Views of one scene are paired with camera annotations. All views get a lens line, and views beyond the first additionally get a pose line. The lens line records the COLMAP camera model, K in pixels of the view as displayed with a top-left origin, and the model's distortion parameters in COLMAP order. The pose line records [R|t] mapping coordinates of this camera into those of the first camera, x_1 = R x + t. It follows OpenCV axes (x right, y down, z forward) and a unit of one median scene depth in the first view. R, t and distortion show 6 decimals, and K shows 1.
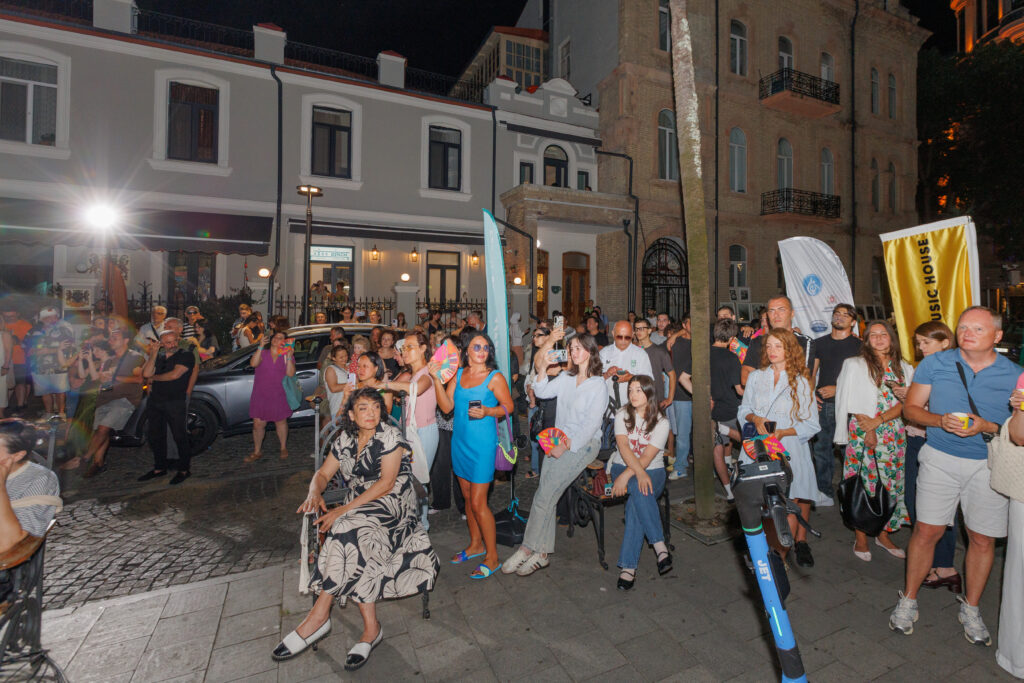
lens RADIAL K [[505.8, 0, 564.1], [0, 505.8, 293.4], [0, 0, 1]] dist [0.001638, -0.000996]
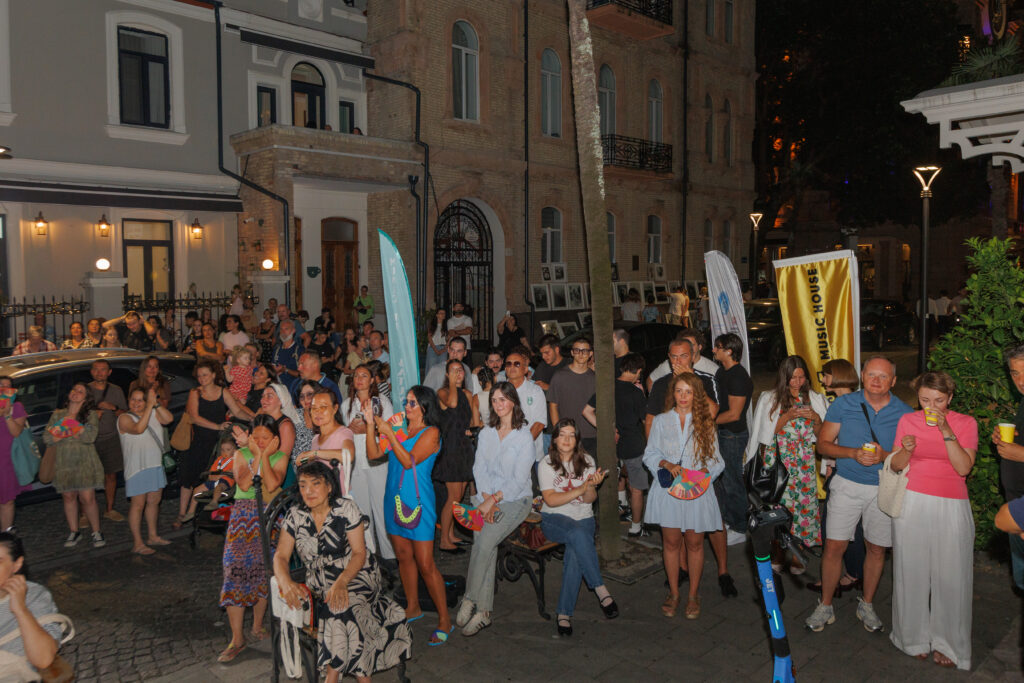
lens RADIAL K [[749.1, 0, 464.5], [0, 749.1, 304.2], [0, 0, 1]] dist [0.007924, -0.009065]
pose [[0.966329, -0.026658, 0.255927, -0.088109], [0.009177, 0.997557, 0.069257, -0.036265], [-0.257148, -0.064577, 0.964212, -0.069766]]
